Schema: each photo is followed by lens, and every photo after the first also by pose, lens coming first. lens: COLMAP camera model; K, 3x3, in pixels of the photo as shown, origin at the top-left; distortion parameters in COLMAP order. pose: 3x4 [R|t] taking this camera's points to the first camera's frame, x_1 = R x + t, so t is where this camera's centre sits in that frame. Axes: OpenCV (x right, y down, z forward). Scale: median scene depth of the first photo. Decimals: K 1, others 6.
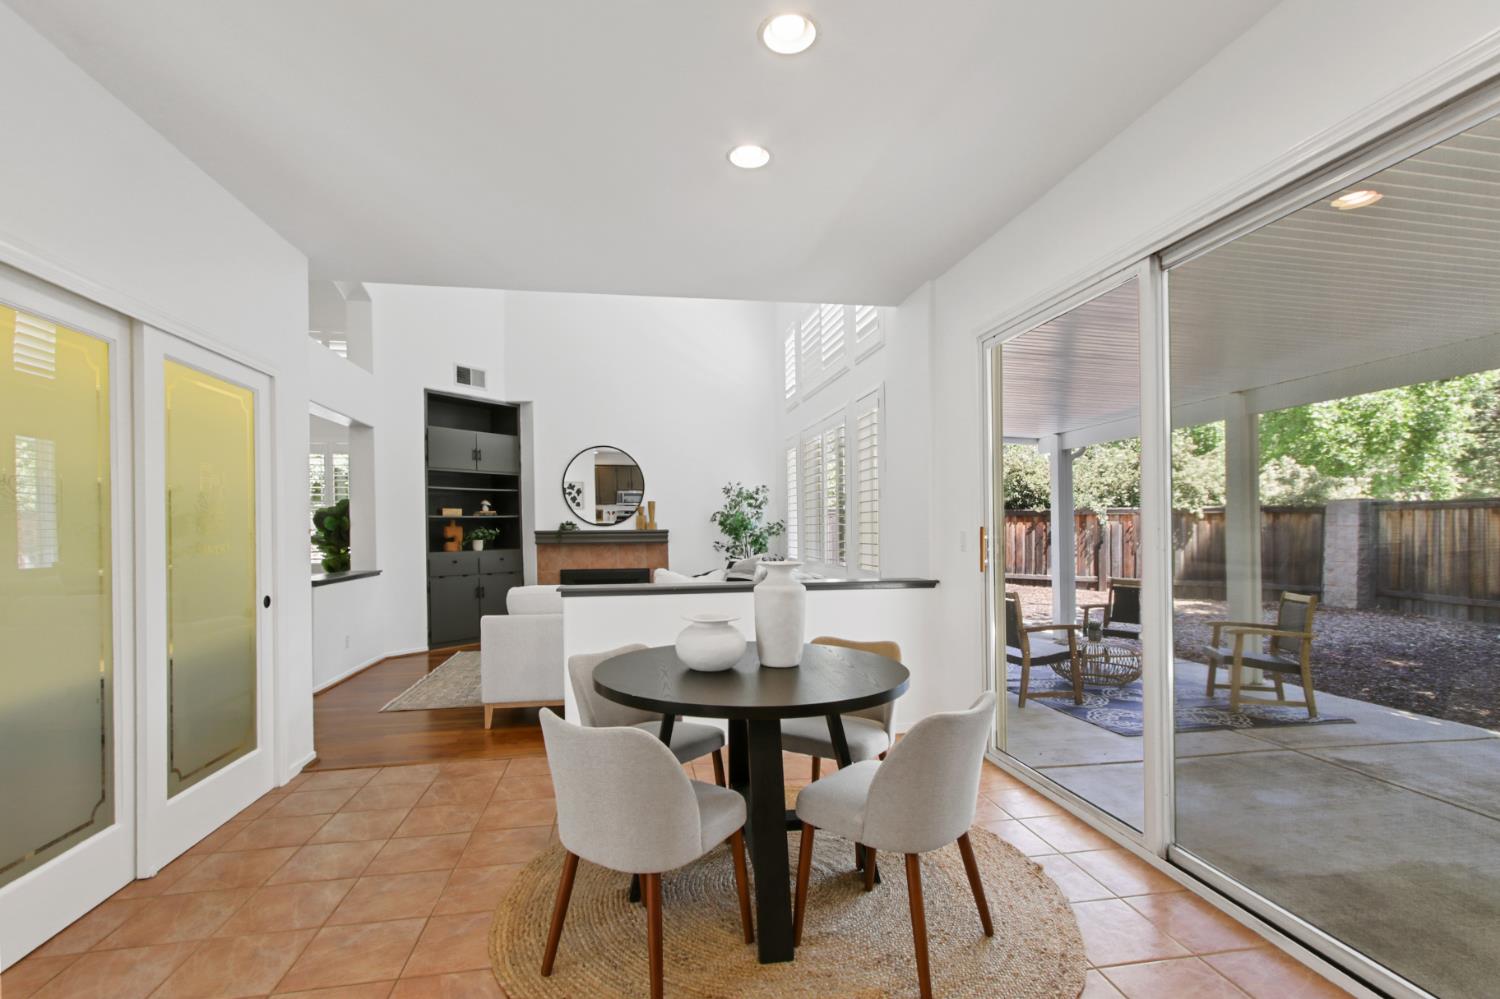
lens RADIAL K [[712.9, 0, 745.0], [0, 712.9, 509.6], [0, 0, 1]] dist [-0.017450, -0.000349]
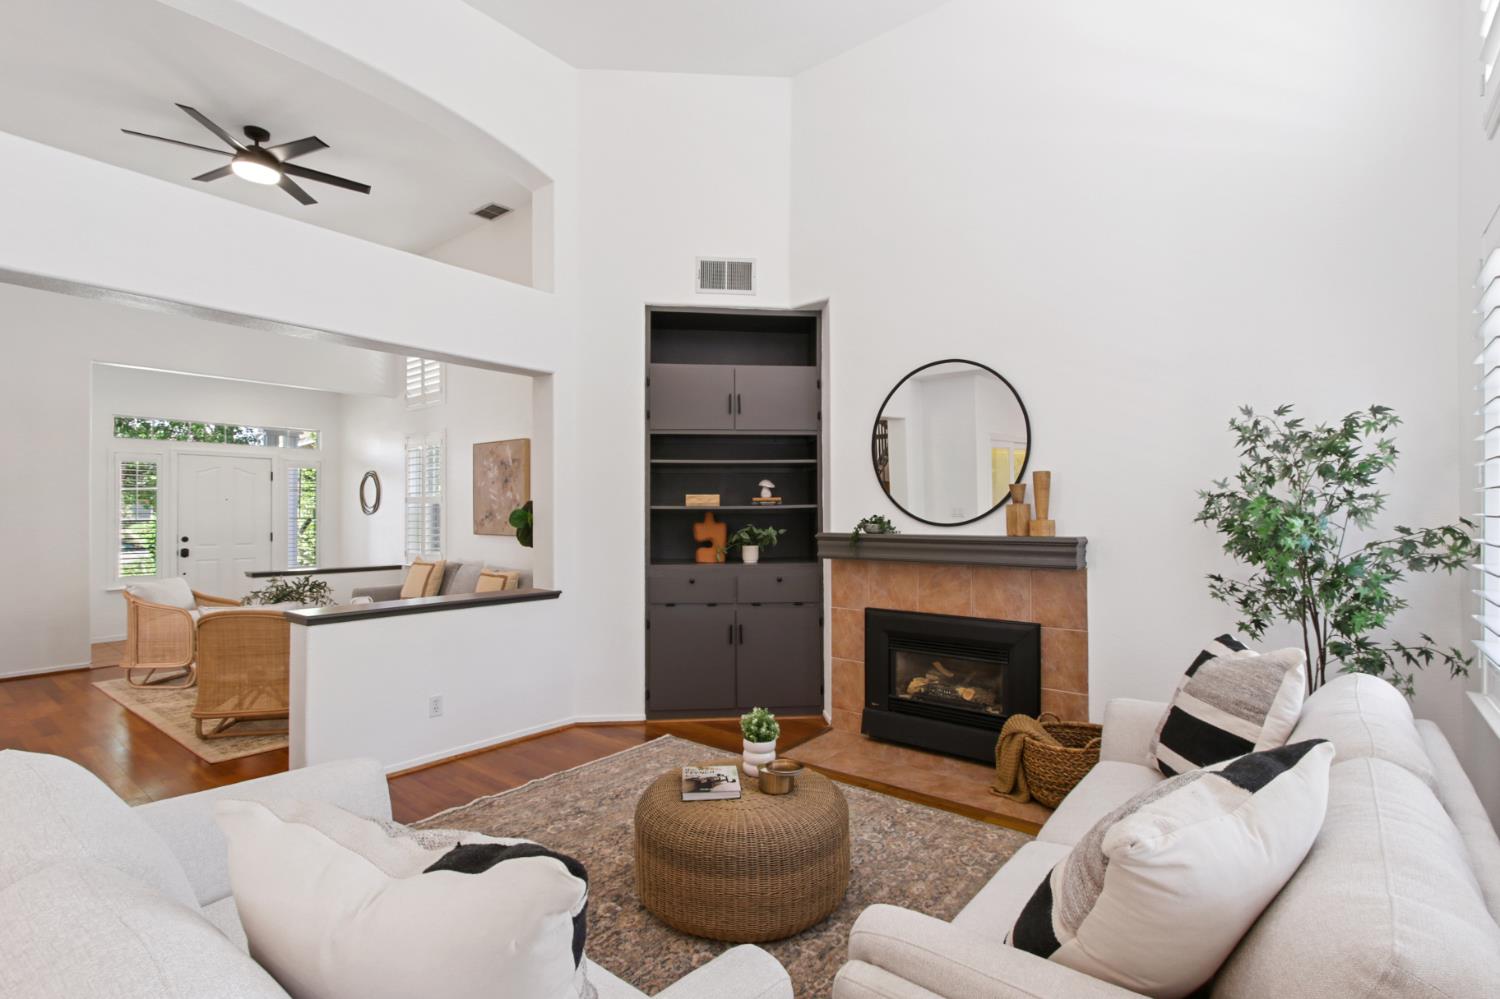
lens RADIAL K [[712.9, 0, 750.8], [0, 712.9, 510.2], [0, 0, 1]] dist [-0.017450, -0.000349]
pose [[0.645327, 0.004662, -0.763892, 0.086682], [0.015355, 0.999700, 0.019073, 0.001217], [0.763752, -0.024038, 0.645062, 0.601745]]
